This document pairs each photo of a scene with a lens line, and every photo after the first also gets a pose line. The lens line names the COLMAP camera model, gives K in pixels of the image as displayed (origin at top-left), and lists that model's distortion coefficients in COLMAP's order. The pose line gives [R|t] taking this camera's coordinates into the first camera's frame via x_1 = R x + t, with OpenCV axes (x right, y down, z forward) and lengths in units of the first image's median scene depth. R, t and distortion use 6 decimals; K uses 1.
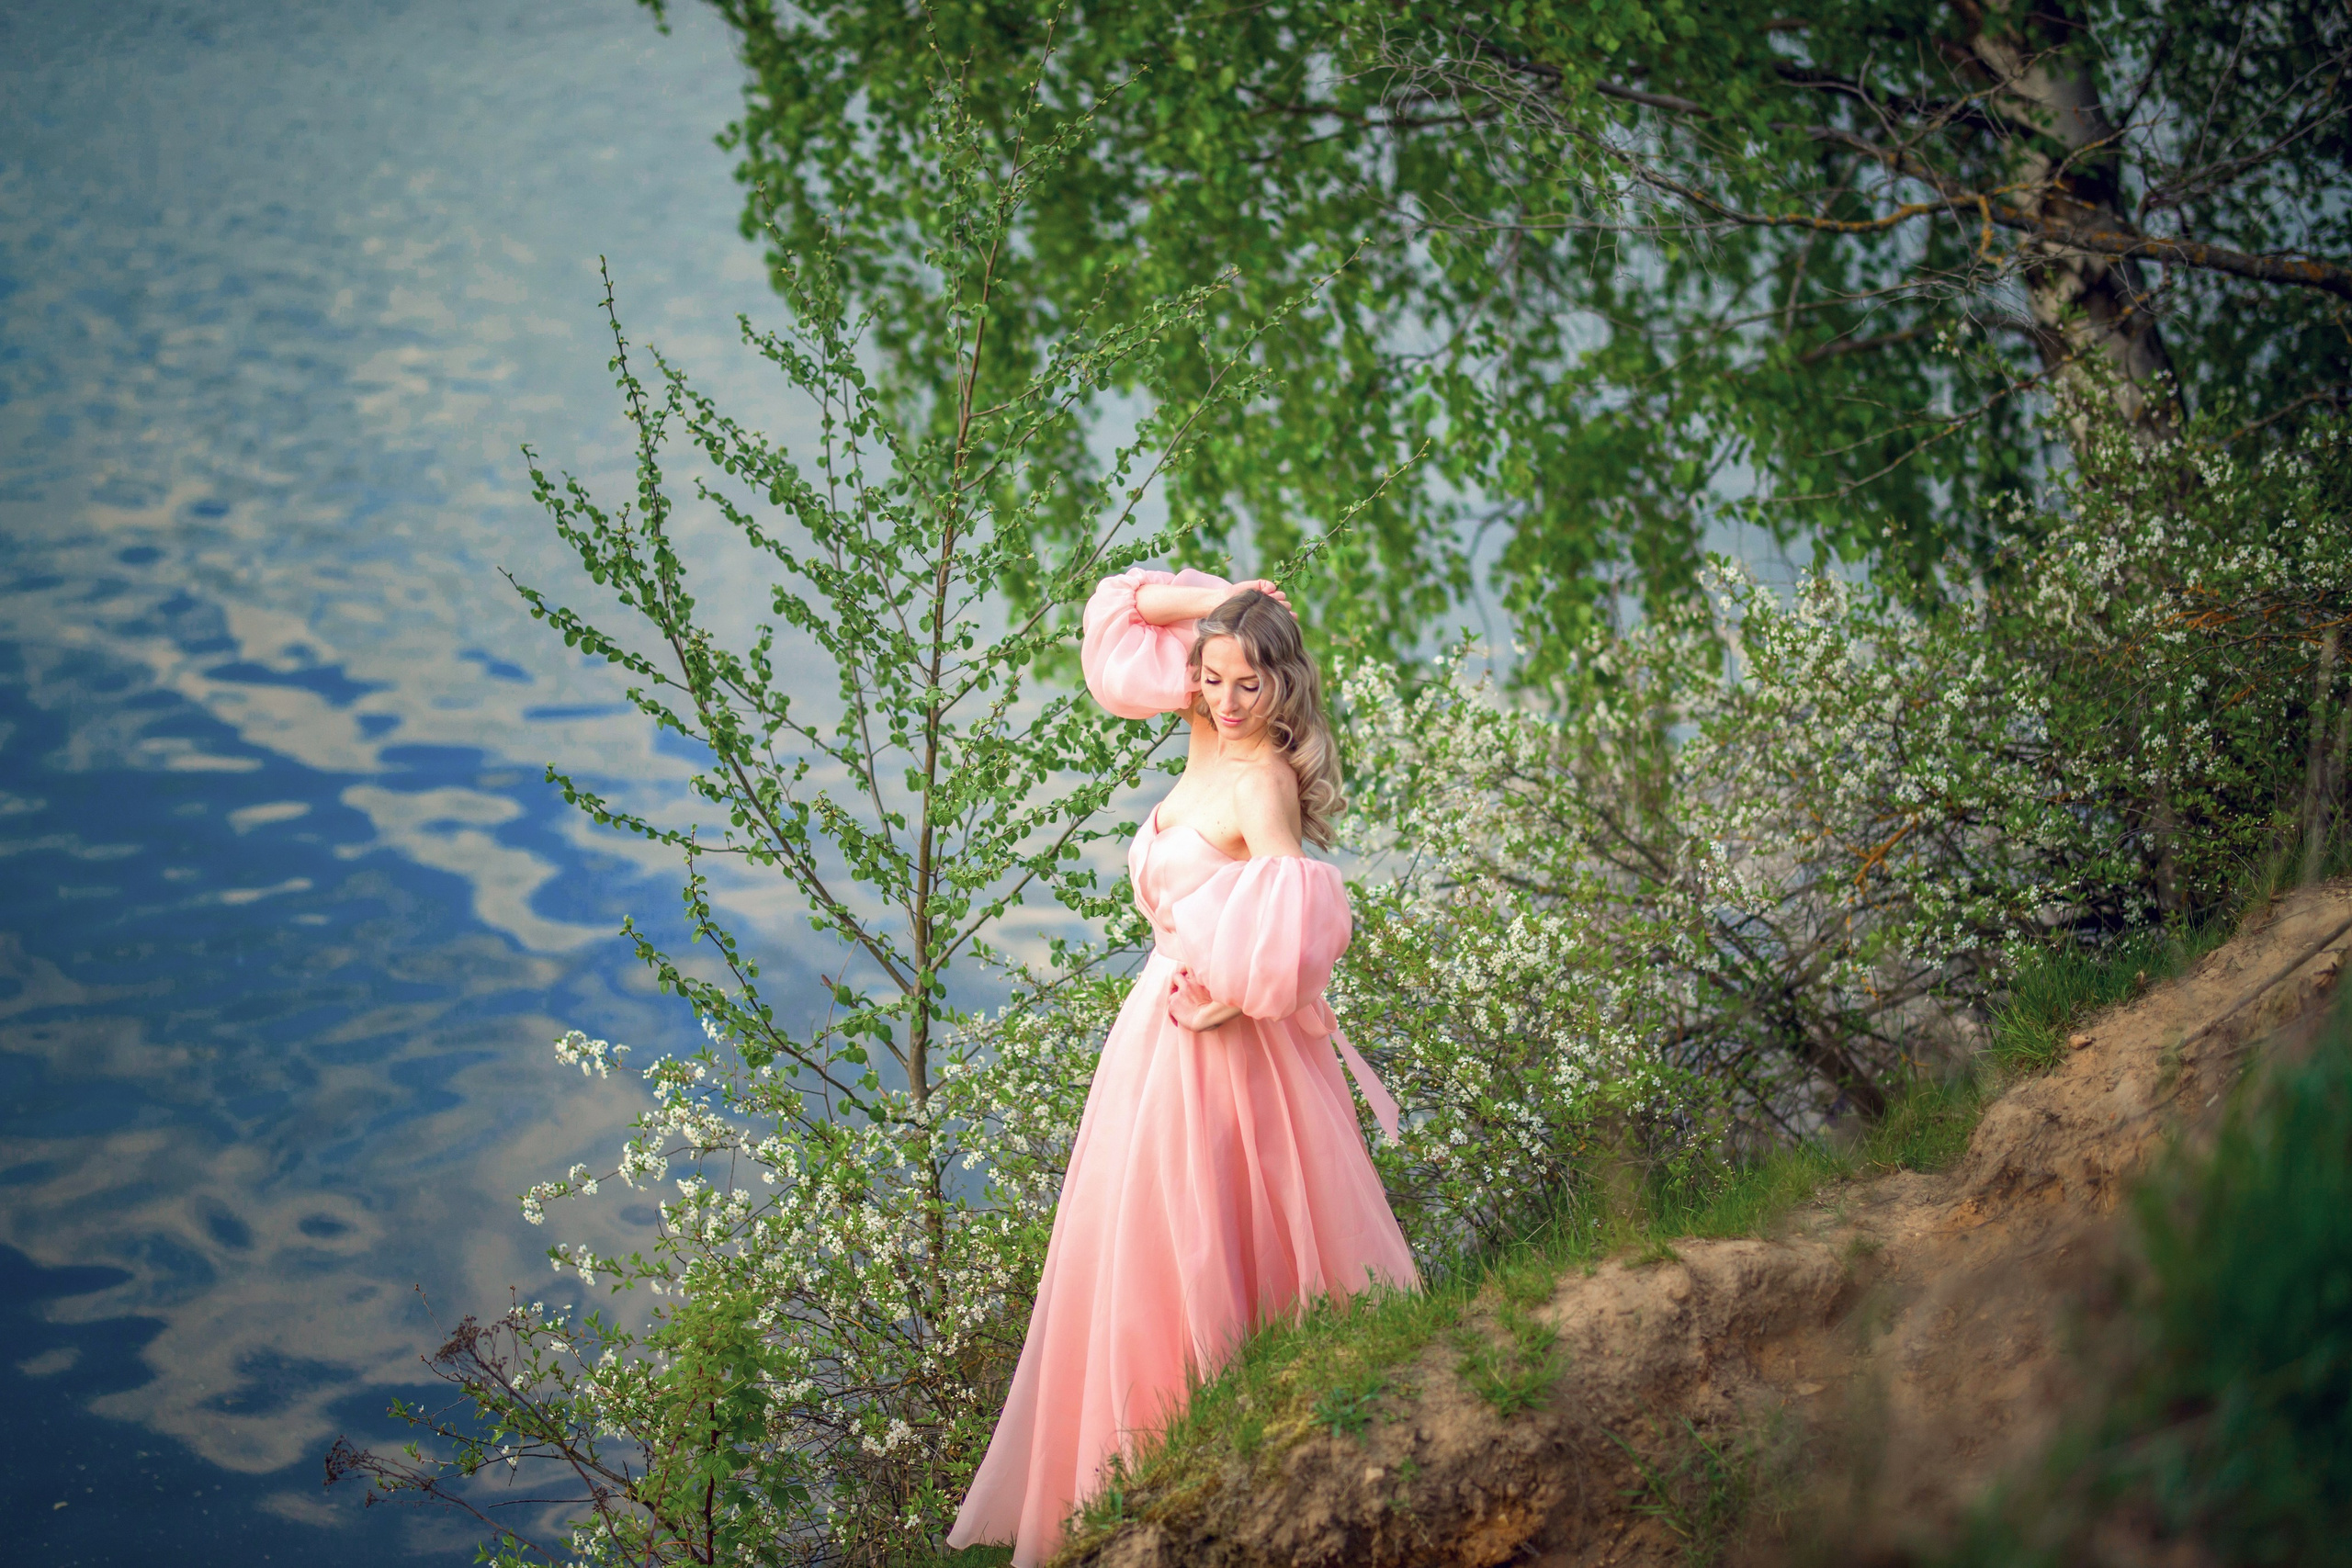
lens RADIAL K [[5256.0, 0, 1176.0], [0, 5256.0, 784.0], [0, 0, 1]] dist [-0.009012, -0.761385]
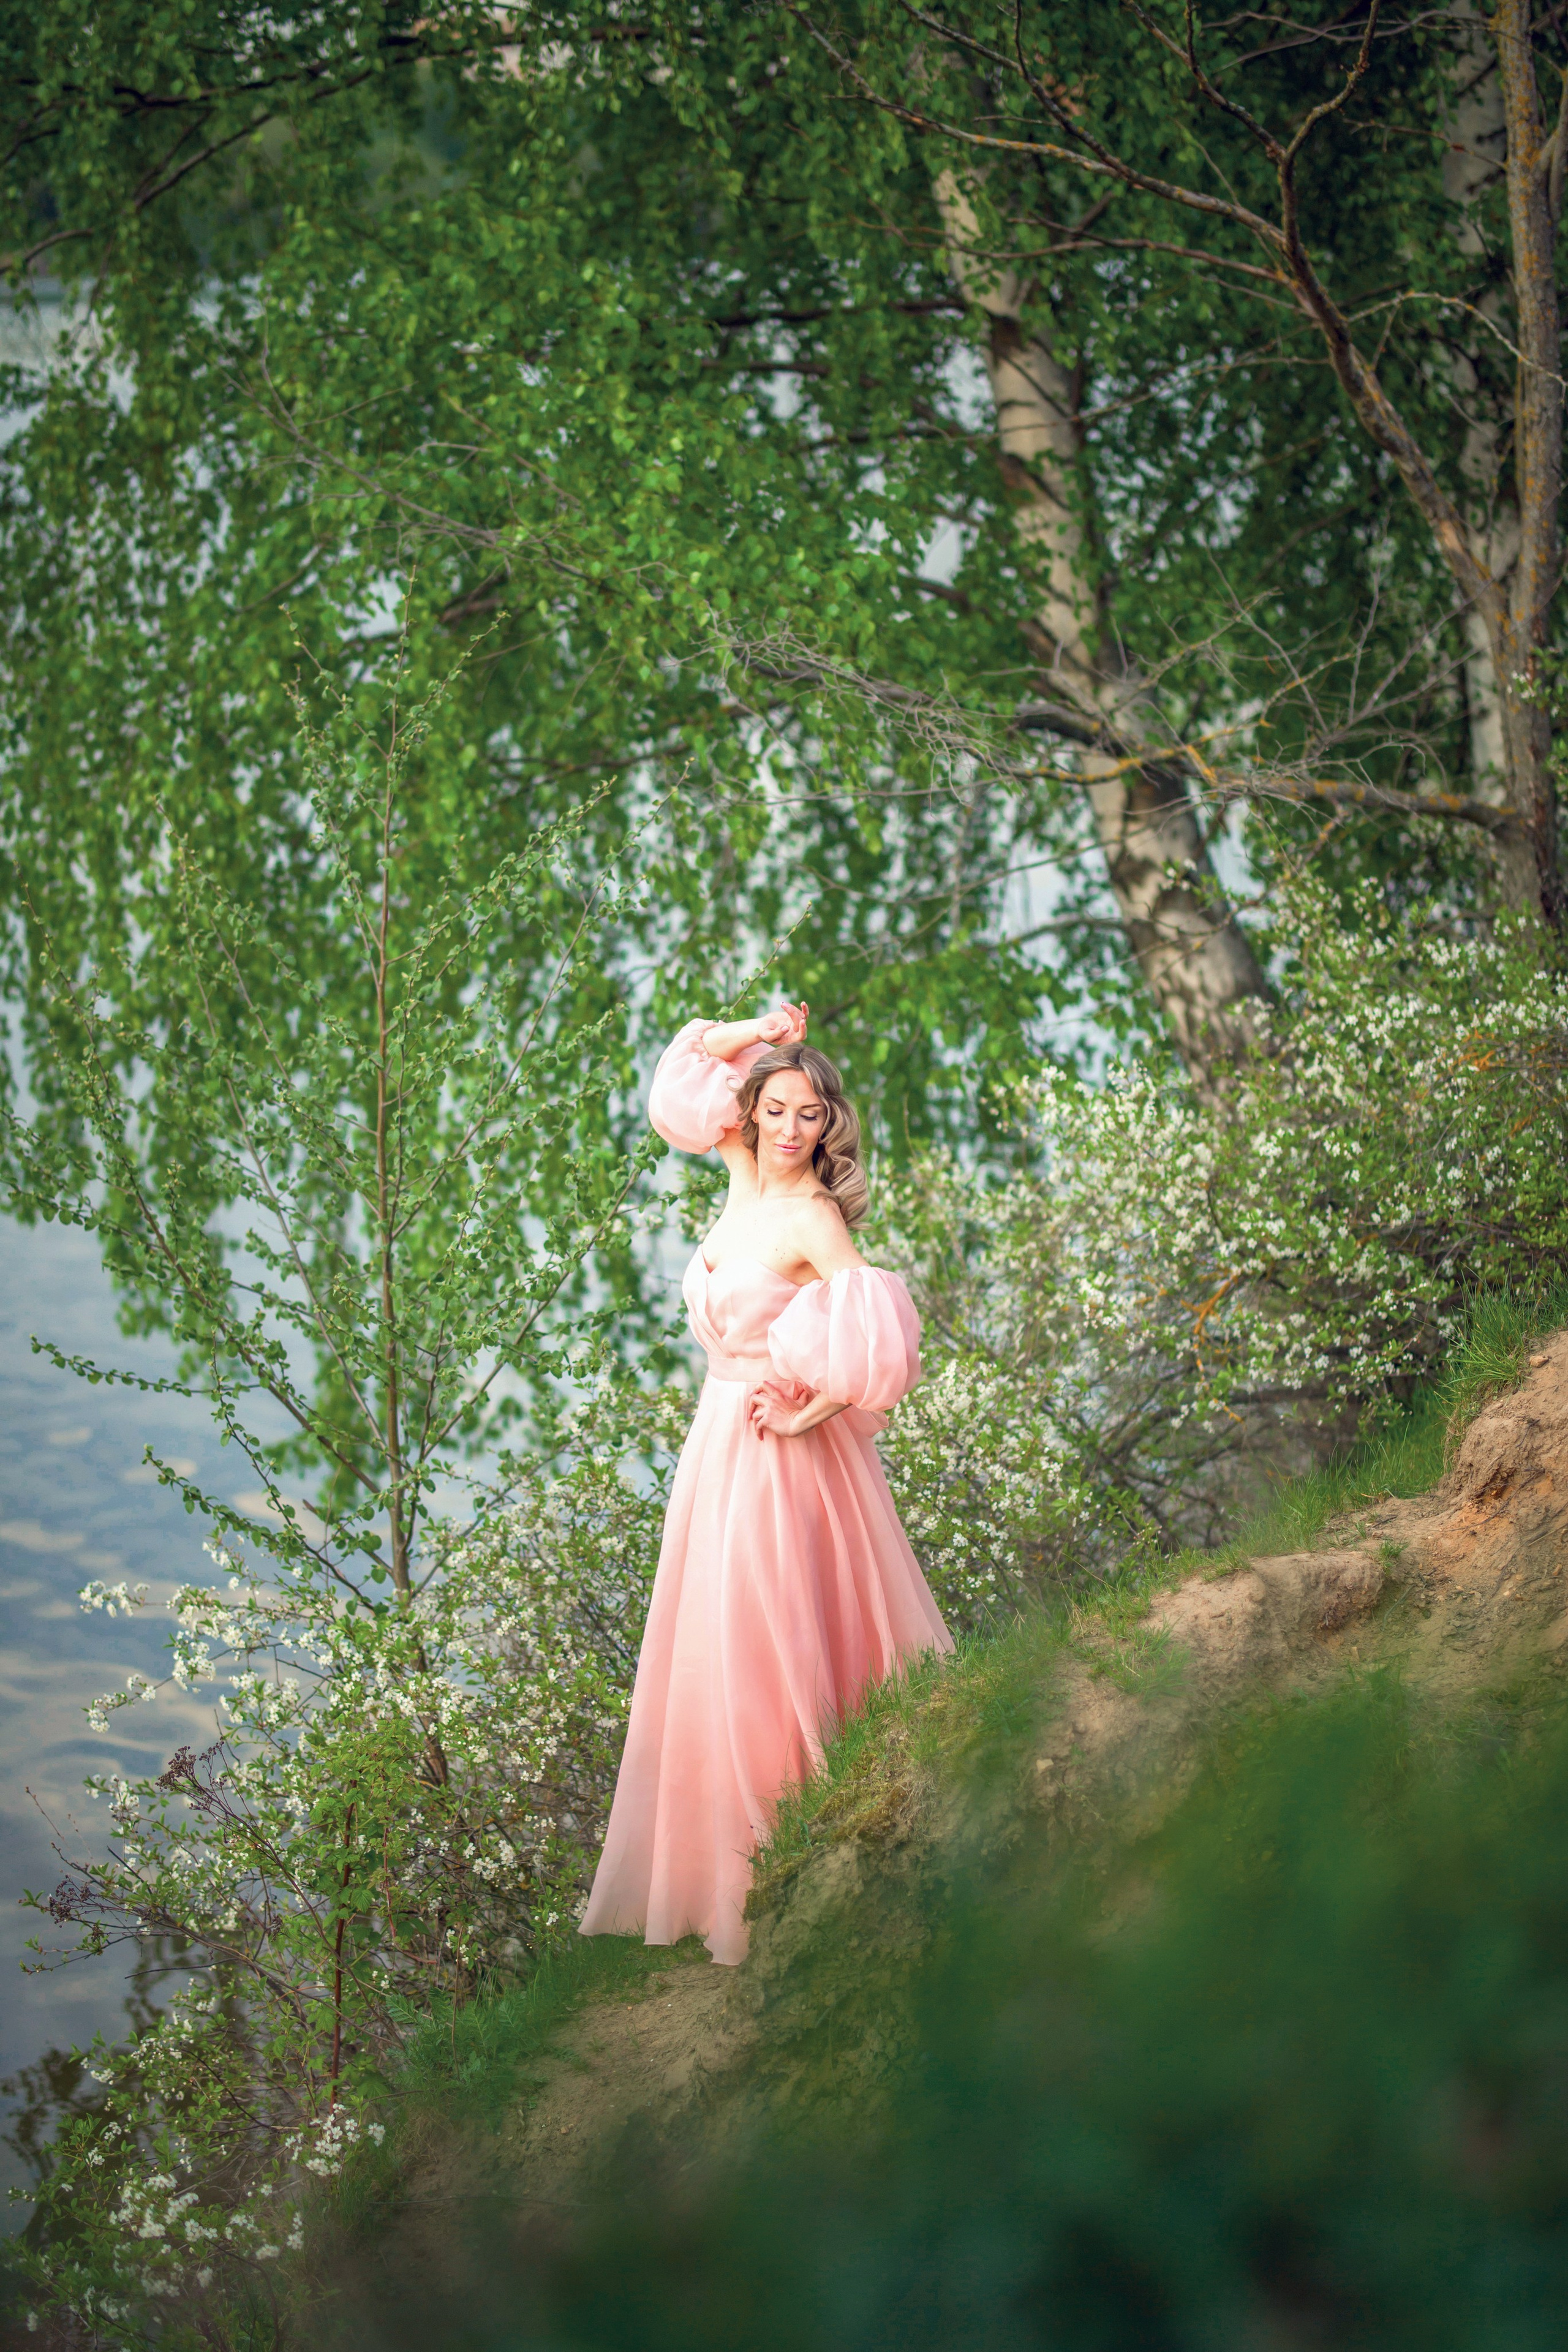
lens RADIAL K [[5256.5, 0, 784.0], [0, 5256.5, 1176.0], [0, 0, 1]] dist [-0.009012, -0.761385]
pose [[0.977955, -0.090098, 0.188380, -0.209898], [0.107744, 0.990485, -0.085615, 0.091875], [-0.178873, 0.104025, 0.978357, -0.110917]]
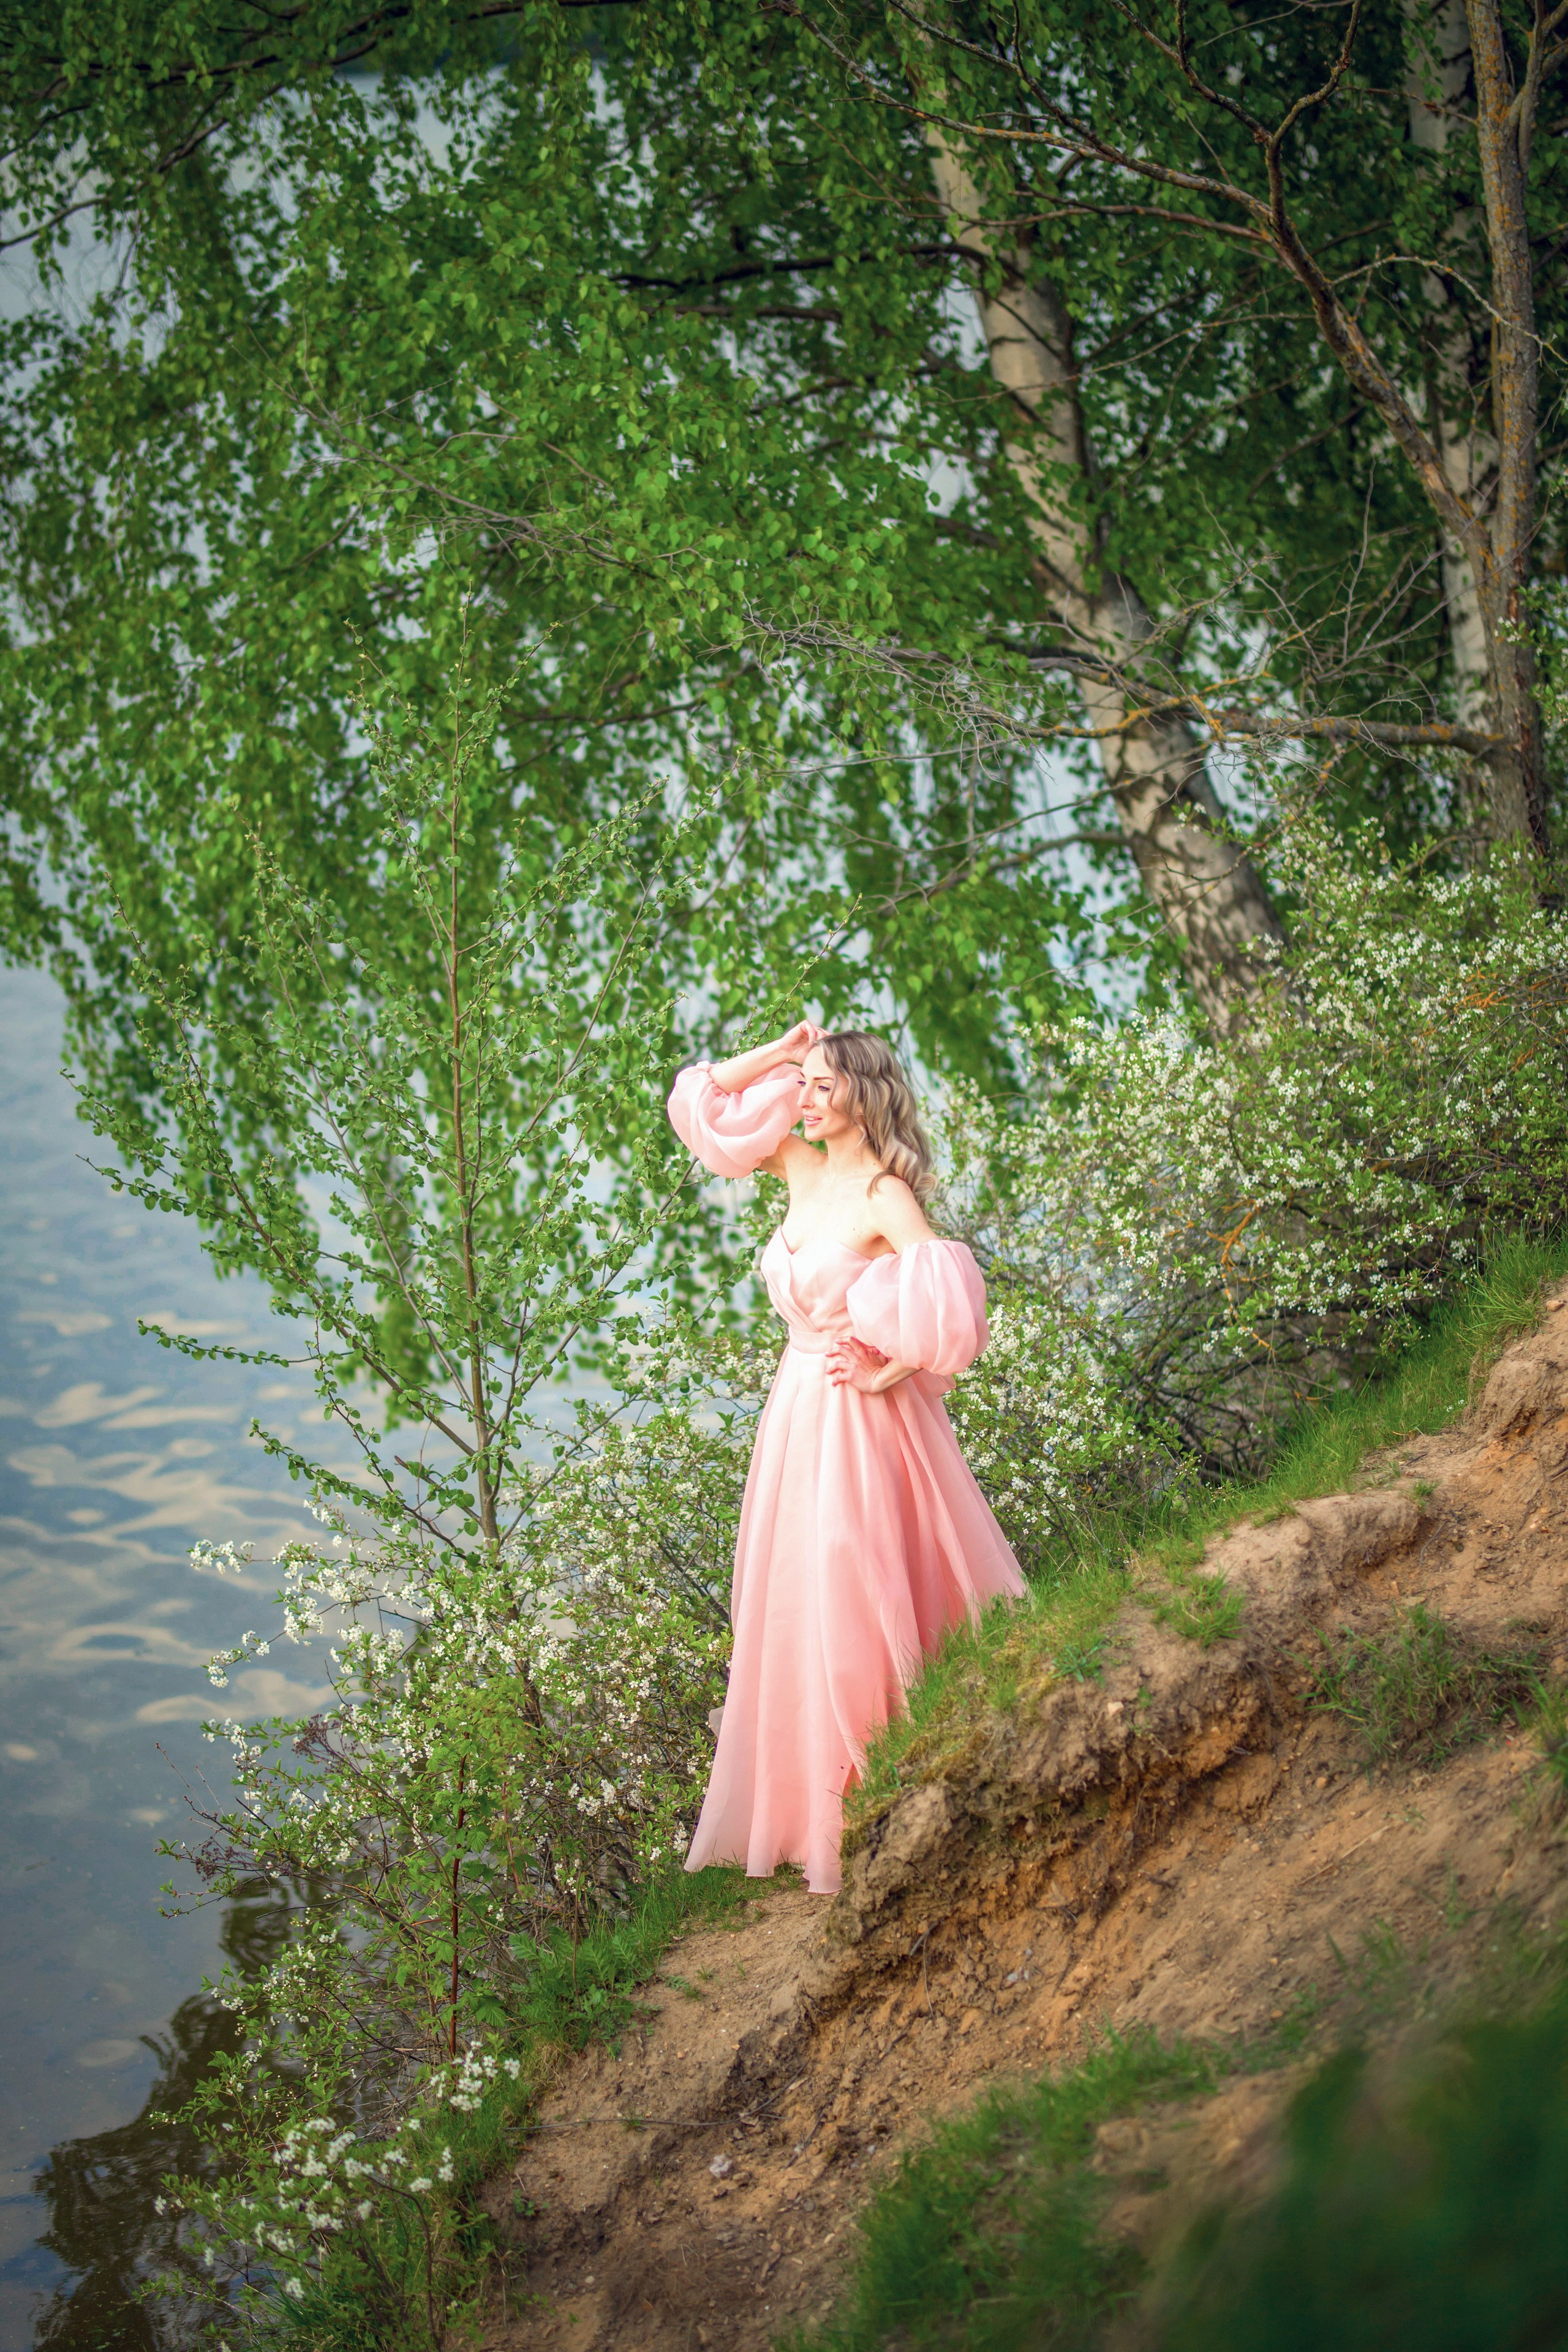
lens RADIAL K [[5256.5, 0, 784.0], [0, 5256.5, 1176.0], [0, 0, 1]] dist [-0.009012, -0.761385]
pose [[0.972736, -0.130912, 0.191435, -0.245442], [0.142232, 0.988737, -0.046580, 0.051873], [-0.183181, 0.072538, 0.980399, -0.194397]]
